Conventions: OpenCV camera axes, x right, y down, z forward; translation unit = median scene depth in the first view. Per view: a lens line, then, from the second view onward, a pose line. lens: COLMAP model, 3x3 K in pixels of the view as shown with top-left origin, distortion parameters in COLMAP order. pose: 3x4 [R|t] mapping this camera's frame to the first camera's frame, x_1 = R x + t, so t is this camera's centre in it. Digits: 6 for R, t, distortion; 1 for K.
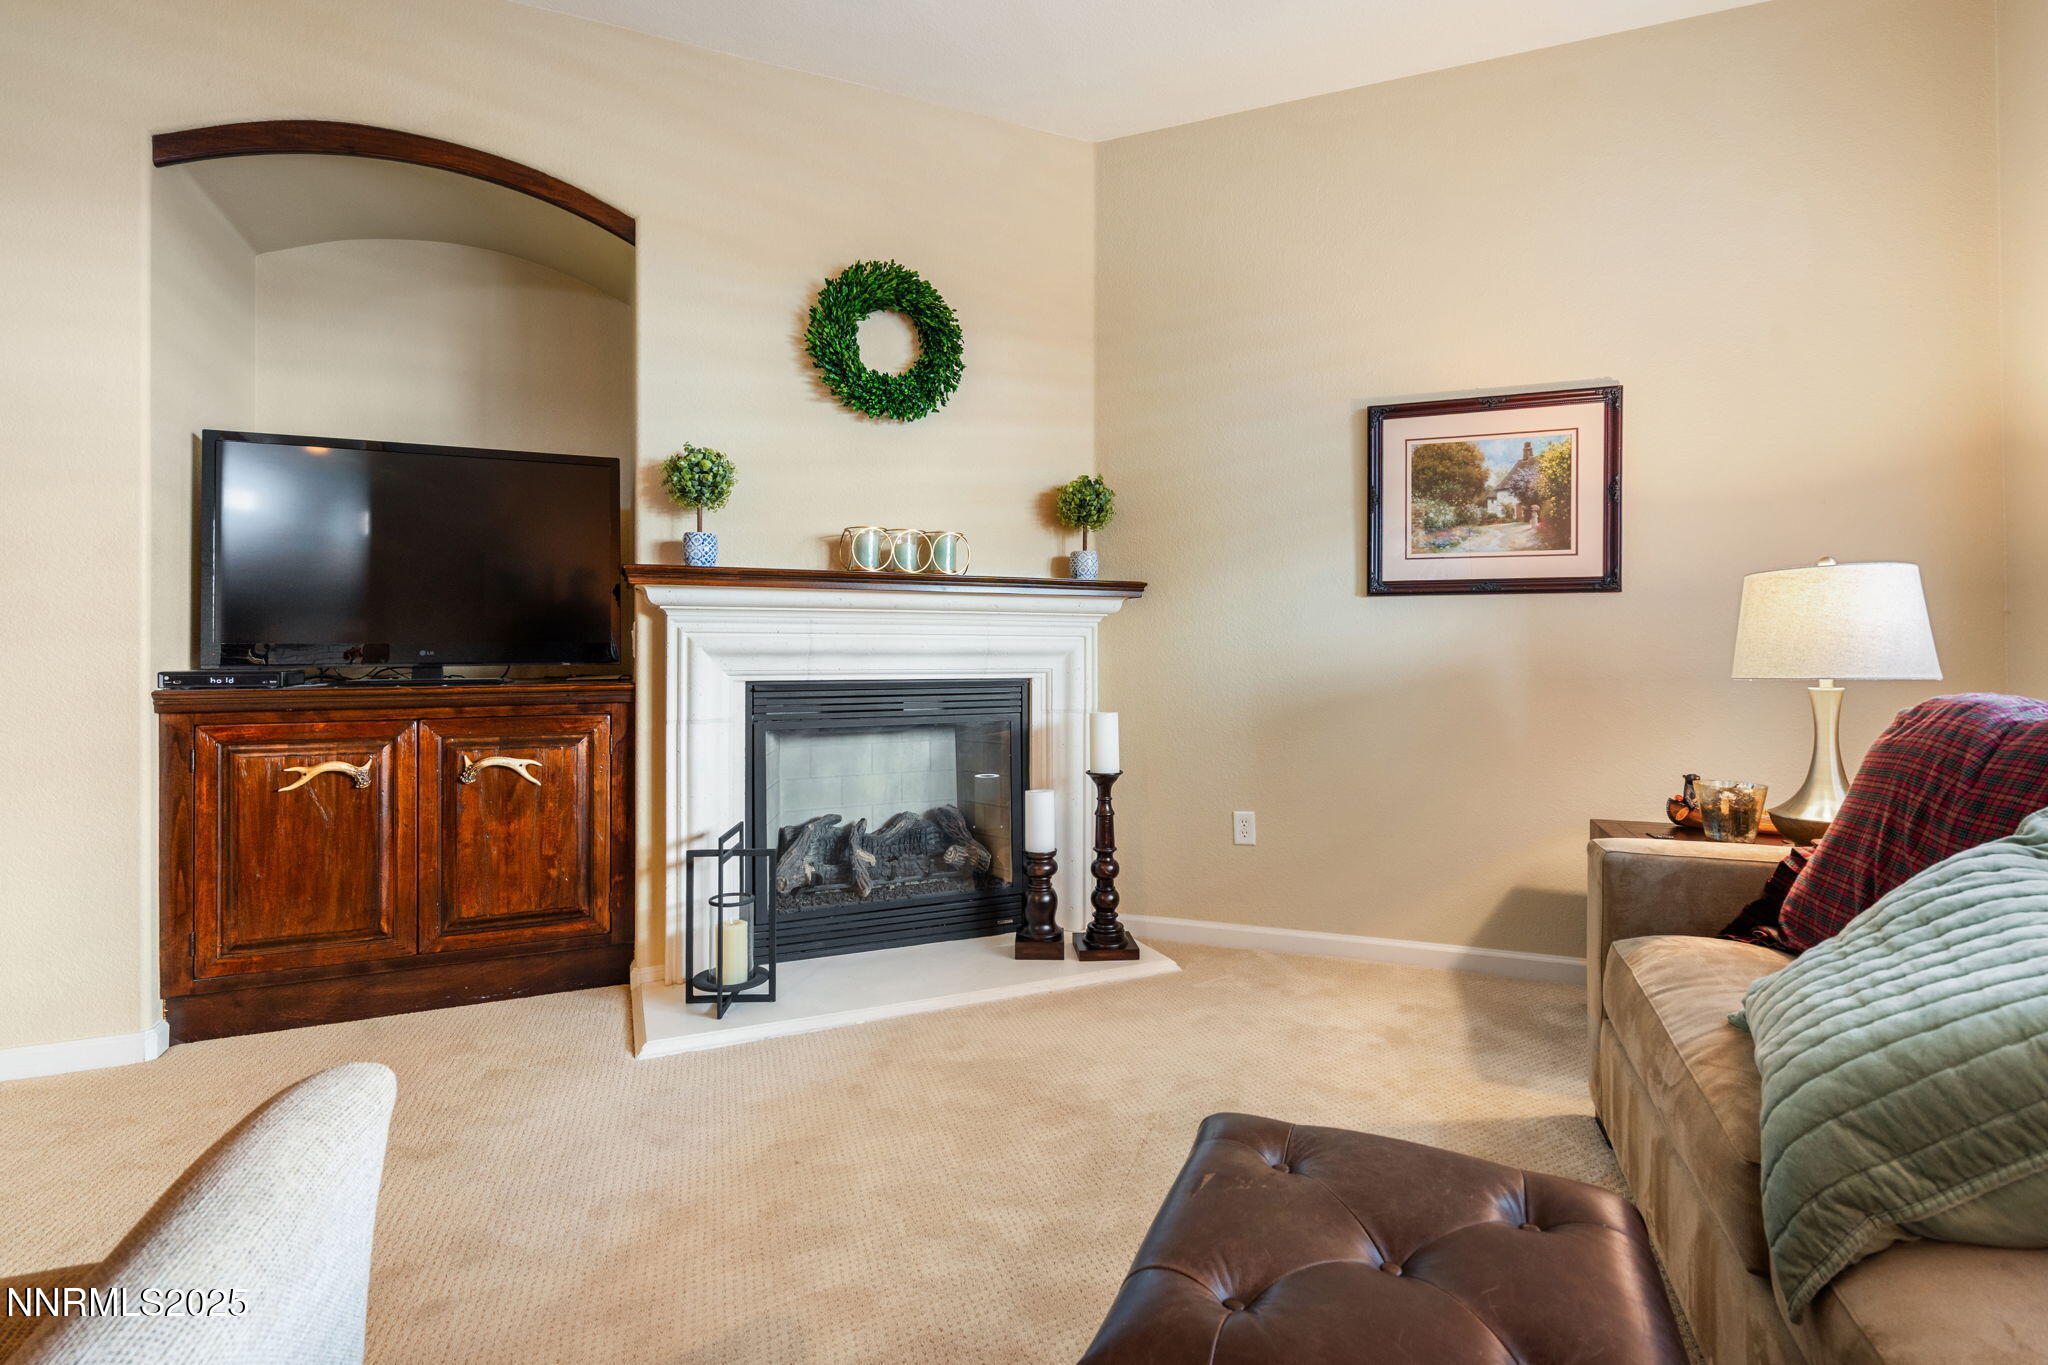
lens RADIAL K [[930.7, 0, 1066.8], [0, 930.7, 647.9], [0, 0, 1]] dist [0.023234, -0.000006]
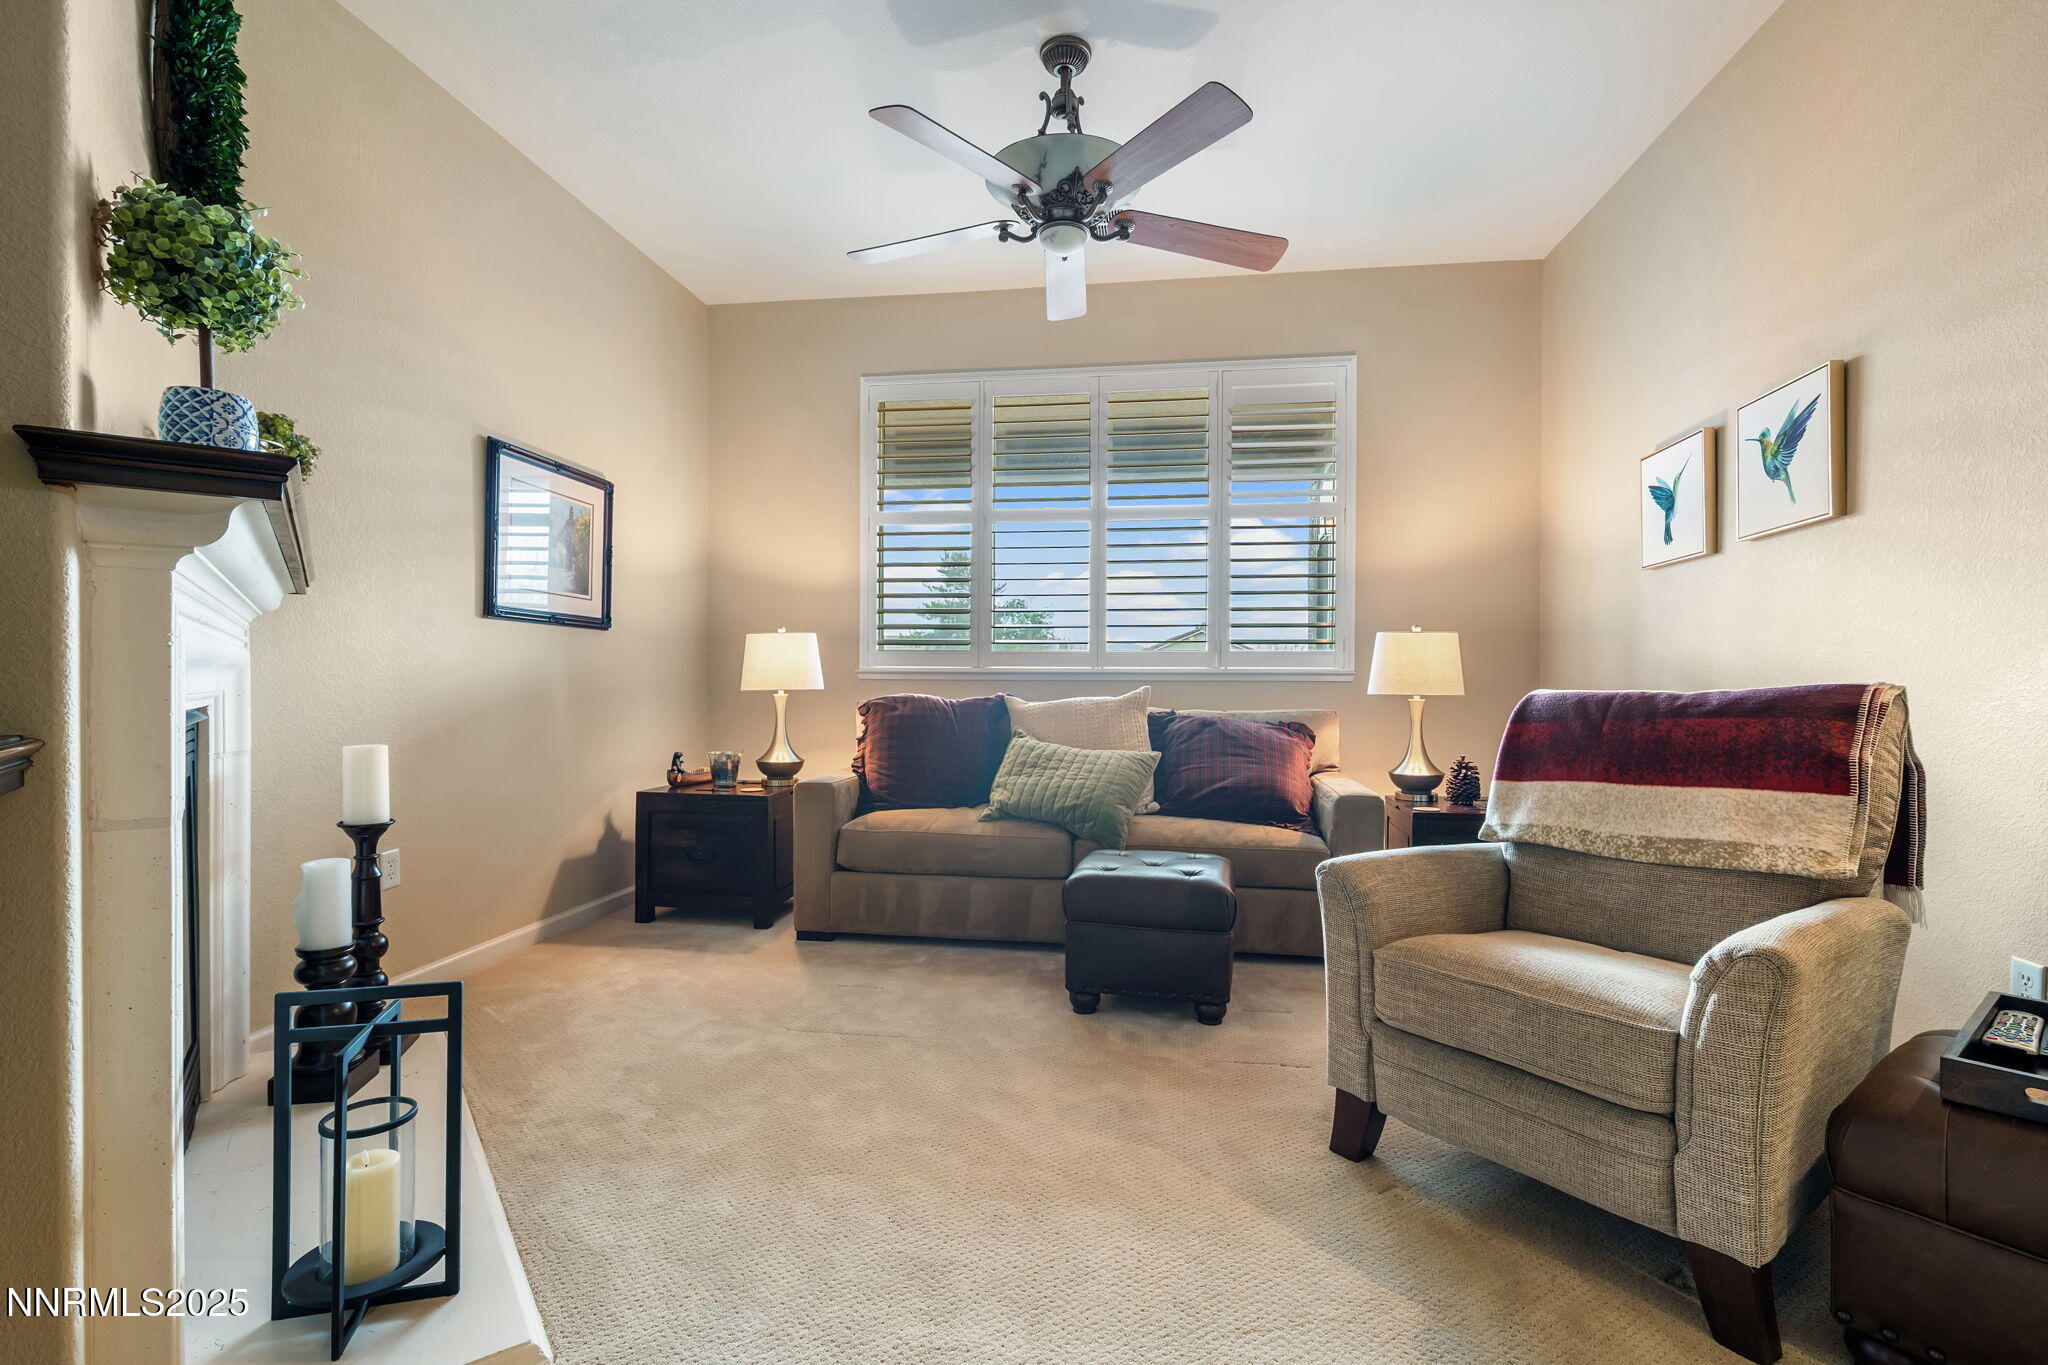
lens RADIAL K [[915.3, 0, 1024.0], [0, 915.3, 682.5], [0, 0, 1]] dist [-0.009373, 0.000118]
pose [[-0.202230, -0.000552, 0.979338, -0.846533], [-0.008023, 0.999967, -0.001093, 0.014167], [-0.979305, -0.008078, -0.202227, 0.653631]]
